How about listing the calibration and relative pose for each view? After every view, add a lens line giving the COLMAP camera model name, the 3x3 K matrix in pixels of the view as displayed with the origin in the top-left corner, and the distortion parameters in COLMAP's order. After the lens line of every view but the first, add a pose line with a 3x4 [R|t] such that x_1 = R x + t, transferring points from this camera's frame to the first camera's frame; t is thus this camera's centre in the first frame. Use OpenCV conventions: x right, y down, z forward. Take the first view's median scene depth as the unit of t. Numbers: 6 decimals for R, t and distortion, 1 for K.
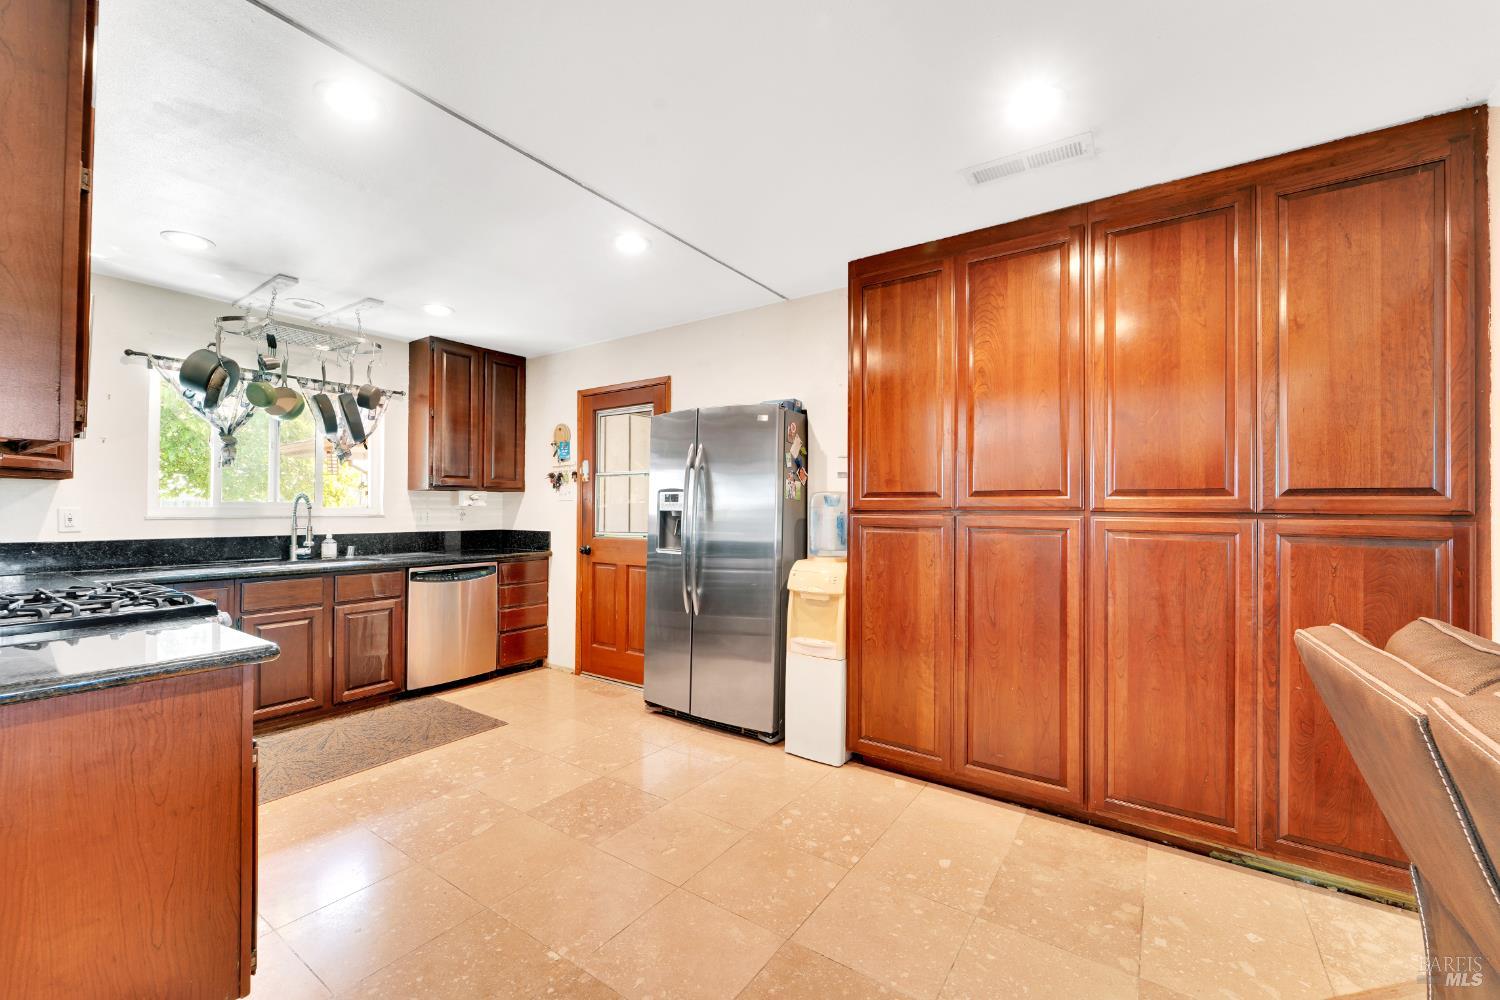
lens RADIAL K [[605.5, 0, 748.8], [0, 605.5, 501.4], [0, 0, 1]] dist [-0.000903, -0.000360]
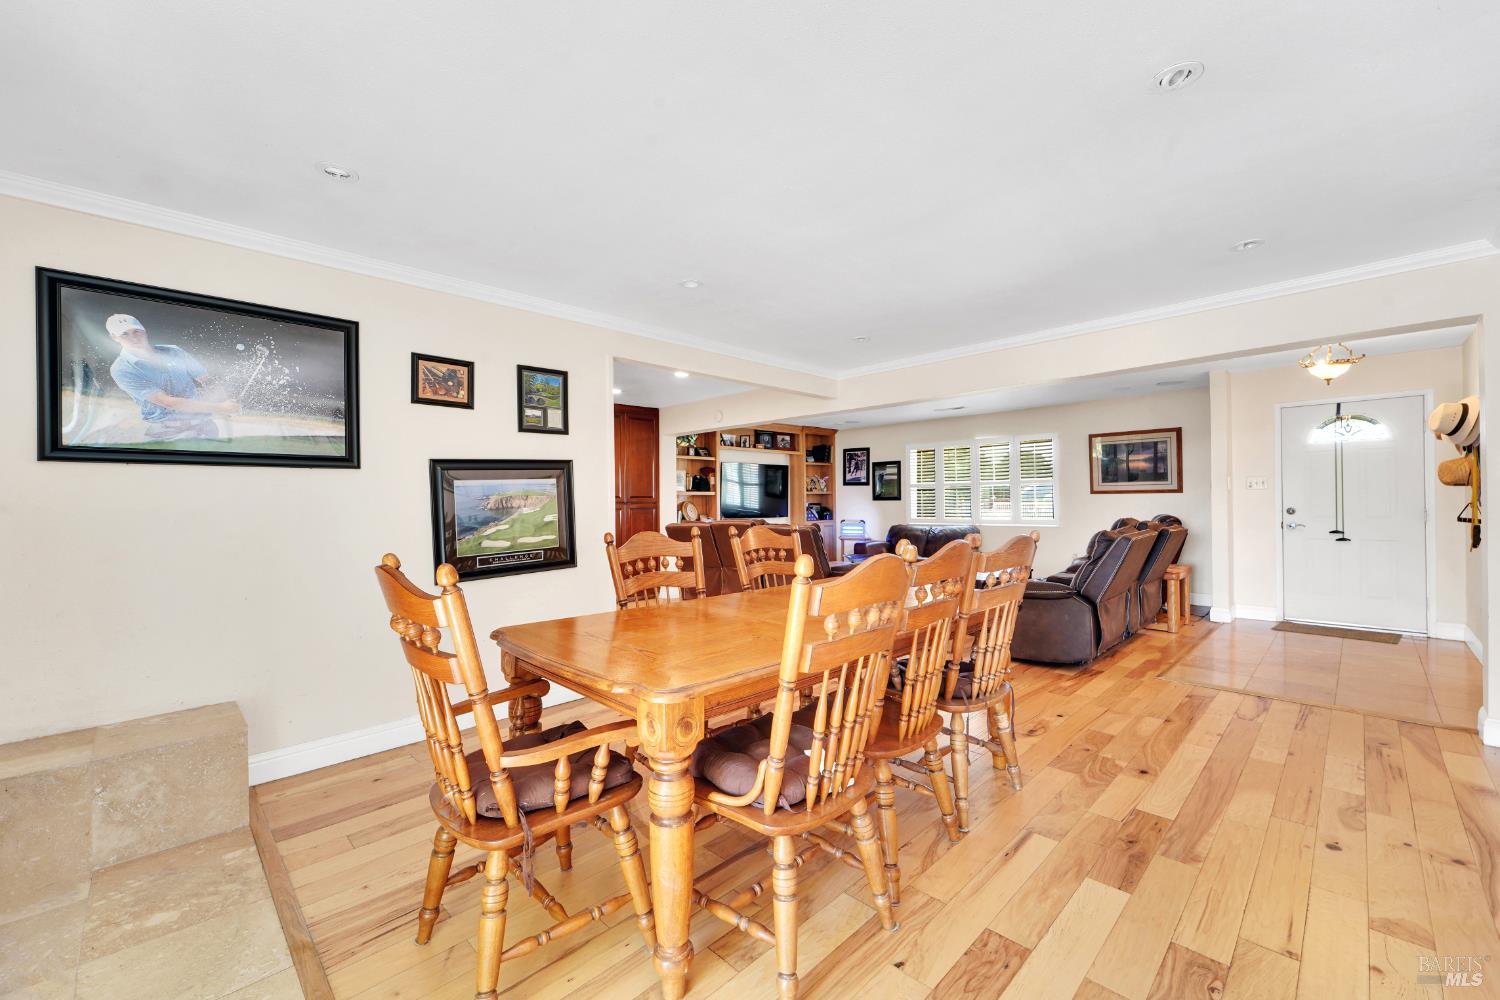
lens RADIAL K [[604.8, 0, 745.6], [0, 604.8, 498.4], [0, 0, 1]] dist [-0.000944, -0.000468]
pose [[0.181025, -0.001715, 0.983477, -1.947155], [0.002663, 0.999996, 0.001254, -0.008103], [-0.983475, 0.002392, 0.181029, -0.268164]]
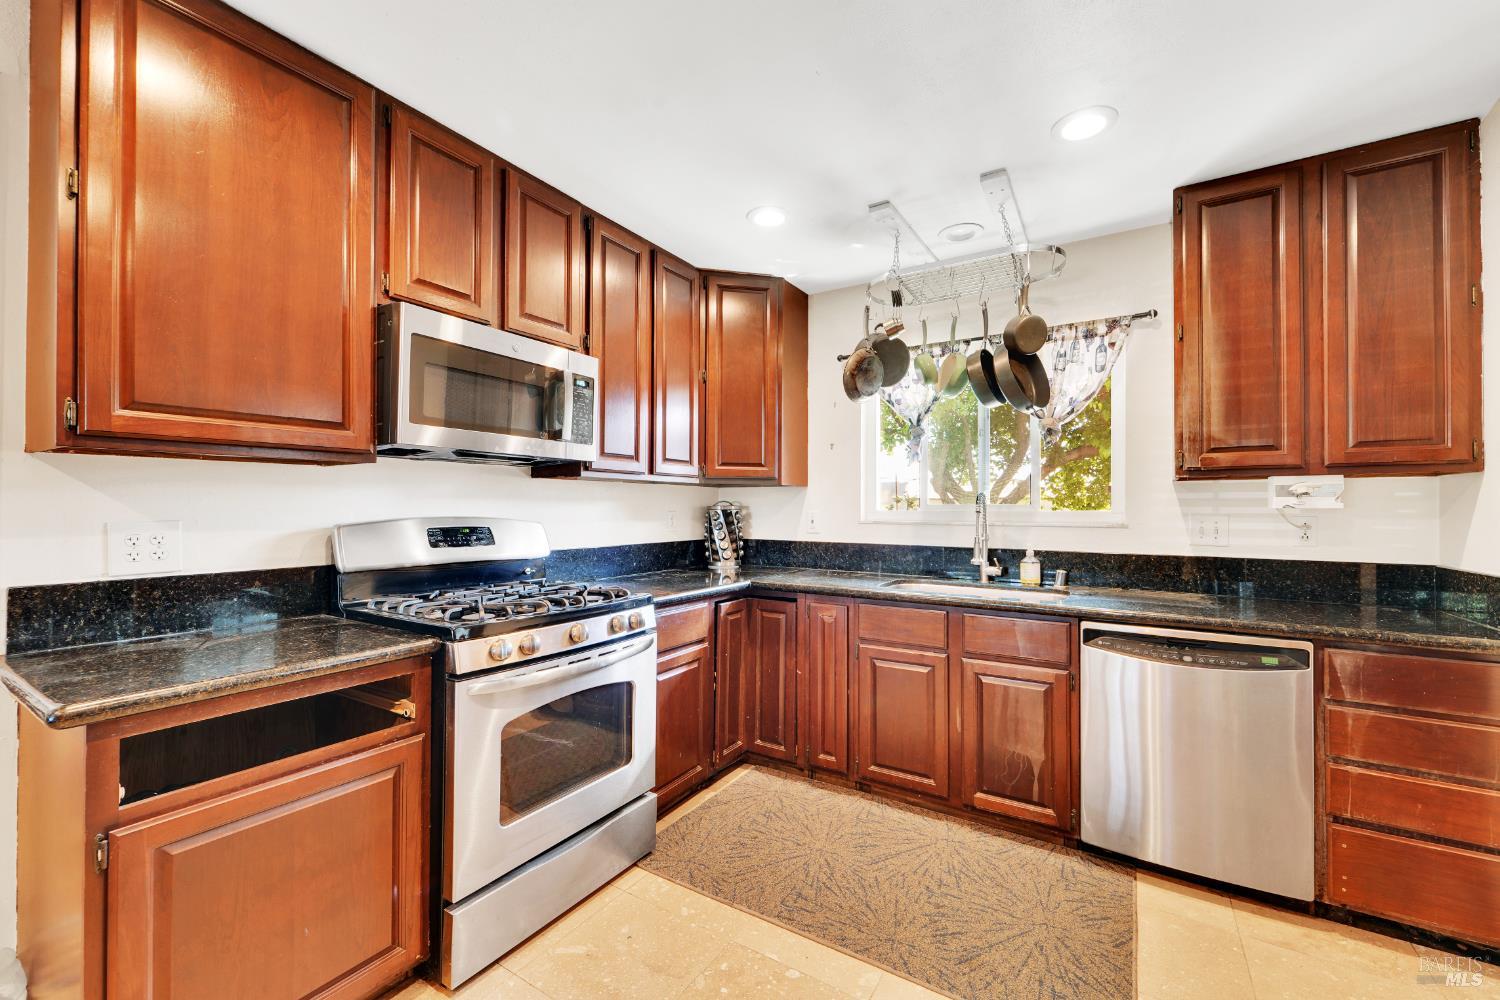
lens RADIAL K [[605.5, 0, 748.8], [0, 605.5, 501.4], [0, 0, 1]] dist [-0.000903, -0.000360]
pose [[0.046662, -0.013370, -0.998821, -0.025568], [0.007733, 0.999885, -0.013023, 0.007861], [0.998881, -0.007116, 0.046760, 0.919962]]
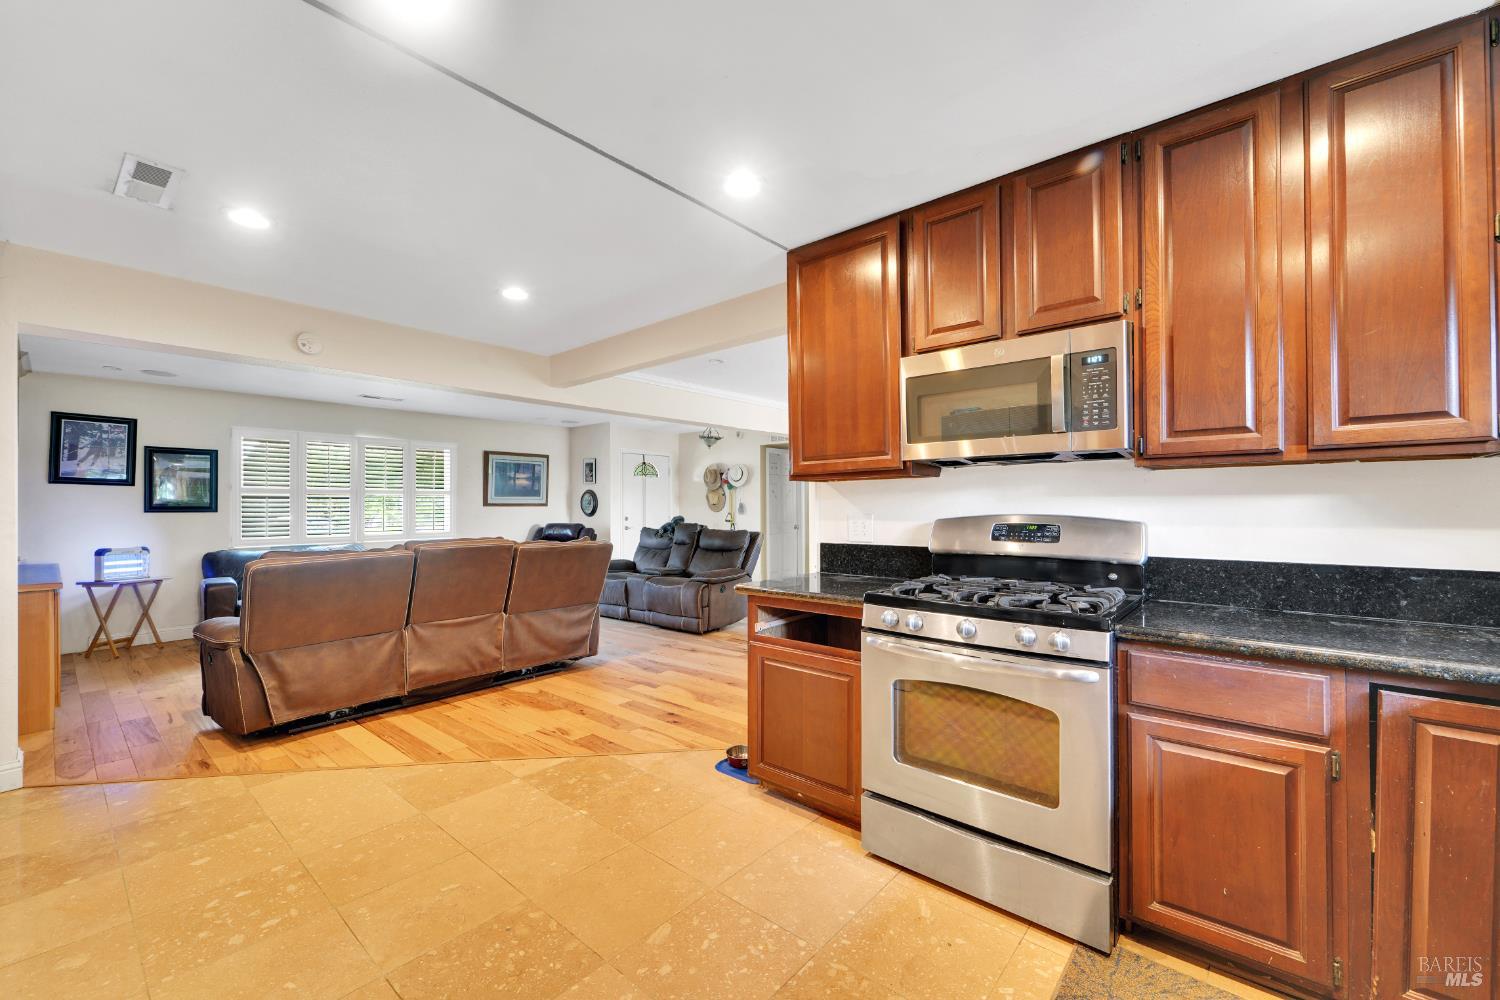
lens RADIAL K [[604.8, 0, 745.6], [0, 604.8, 498.4], [0, 0, 1]] dist [-0.000944, -0.000468]
pose [[-0.994211, 0.002423, 0.107417, -0.526942], [-0.000243, 0.999693, -0.024792, 0.013090], [-0.107444, -0.024675, -0.993905, 1.467408]]
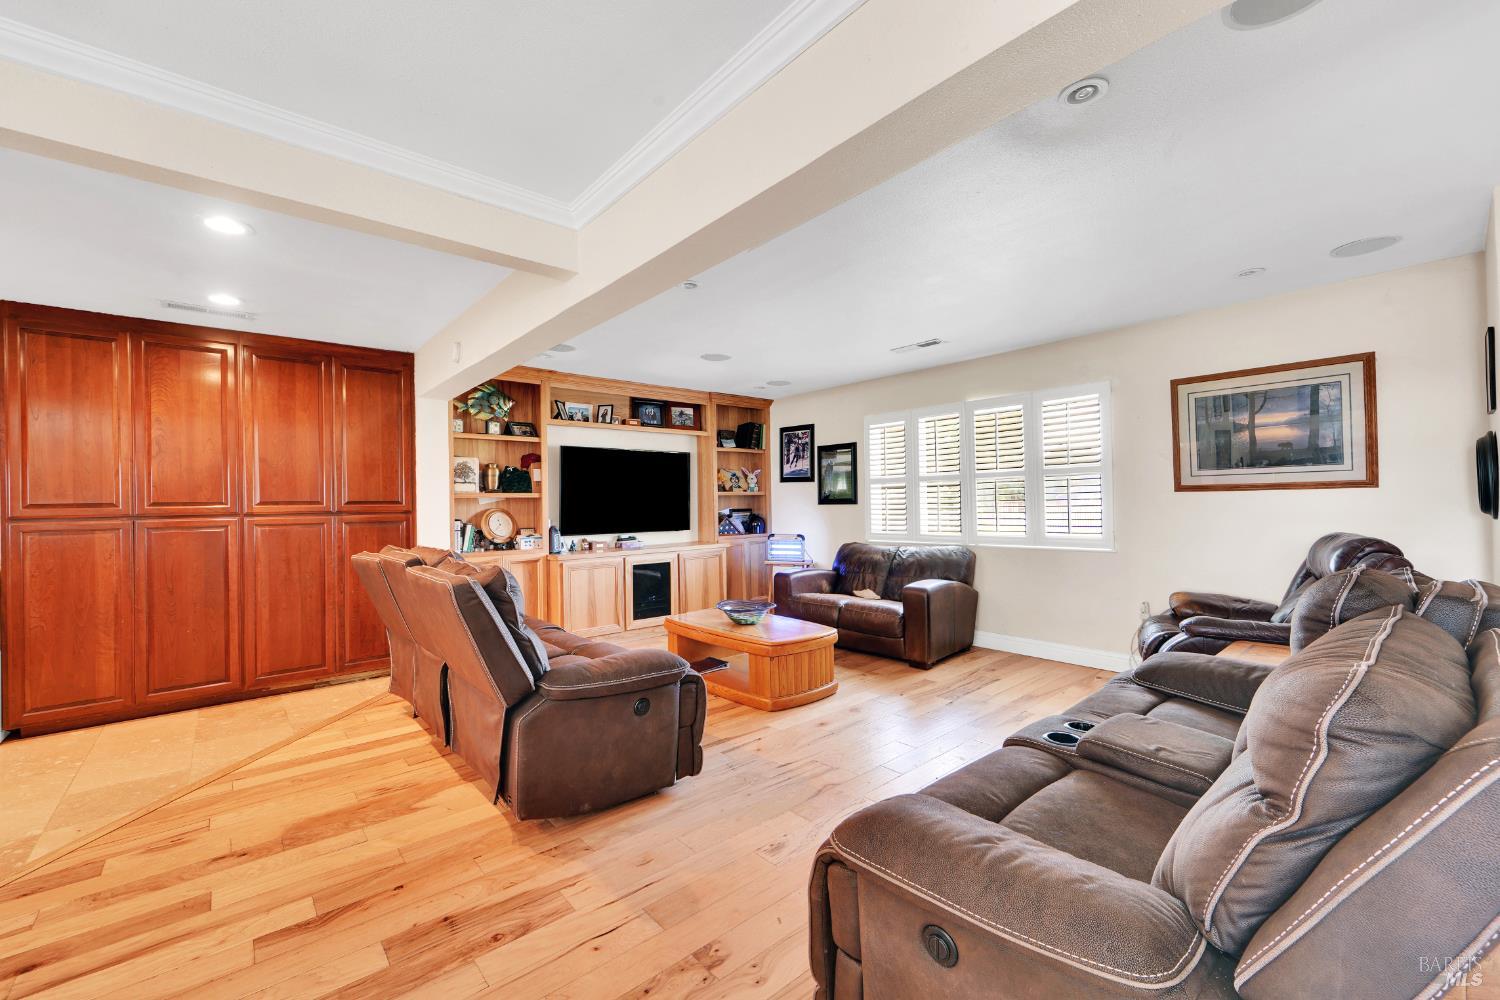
lens RADIAL K [[605.5, 0, 748.8], [0, 605.5, 501.4], [0, 0, 1]] dist [-0.000903, -0.000360]
pose [[0.242639, -0.005203, 0.970103, -0.627456], [0.008837, 0.999956, 0.003153, -0.011209], [-0.970076, 0.007808, 0.242674, -0.670655]]
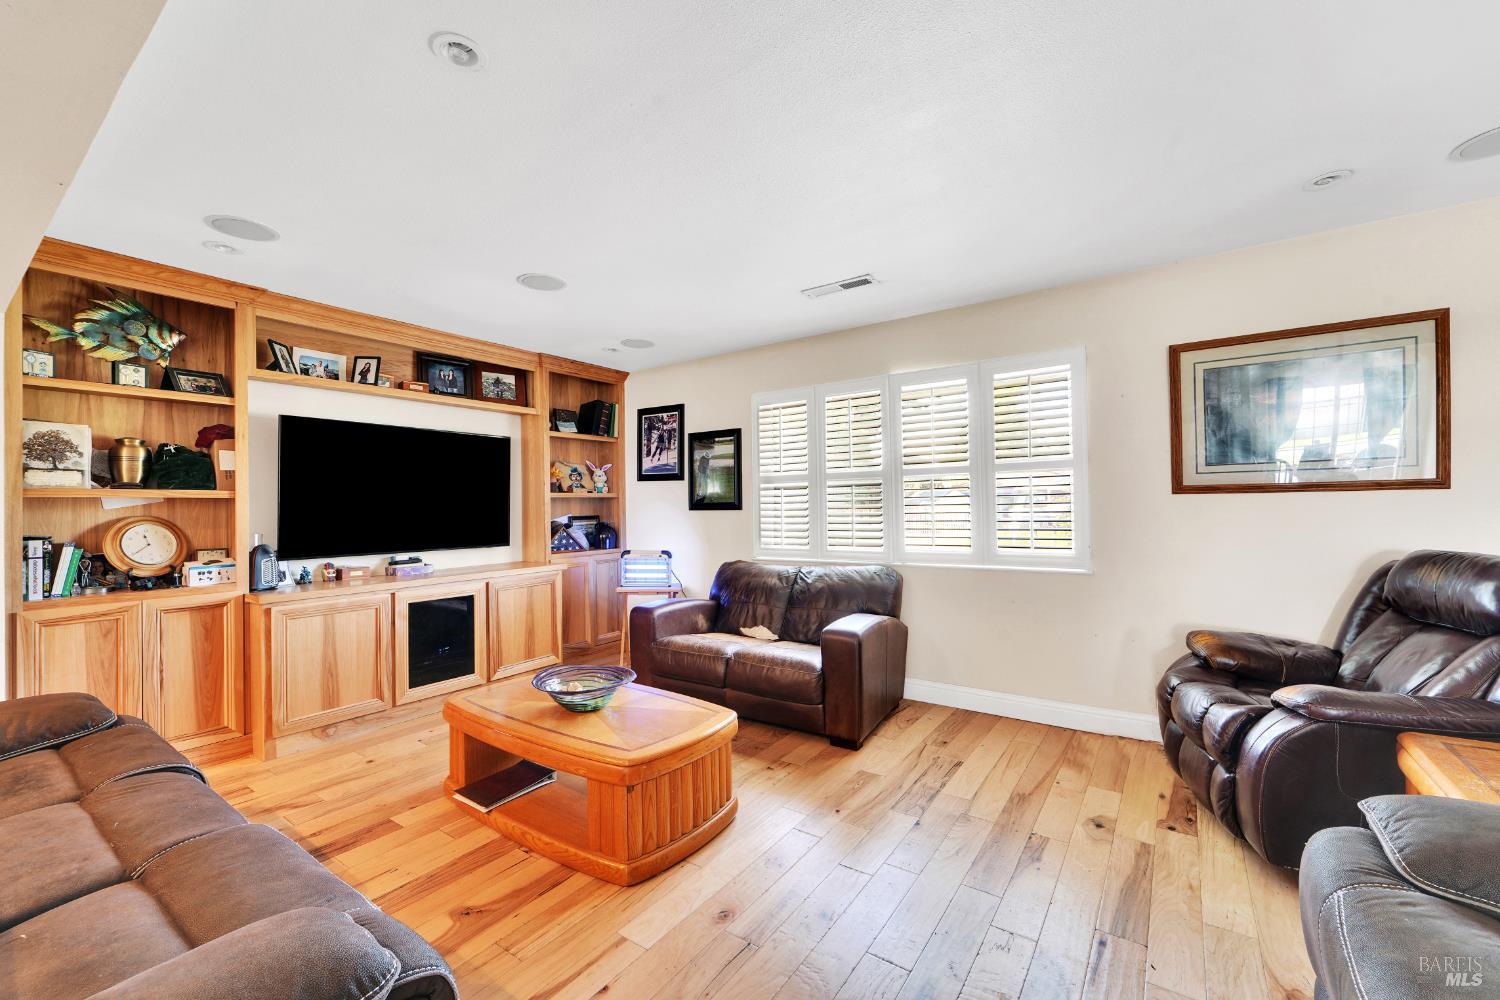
lens RADIAL K [[605.5, 0, 748.8], [0, 605.5, 501.4], [0, 0, 1]] dist [-0.000903, -0.000360]
pose [[0.003212, 0.004530, 0.999985, -0.059646], [0.005314, 0.999976, -0.004547, -0.006360], [-0.999981, 0.005329, 0.003188, -0.542177]]
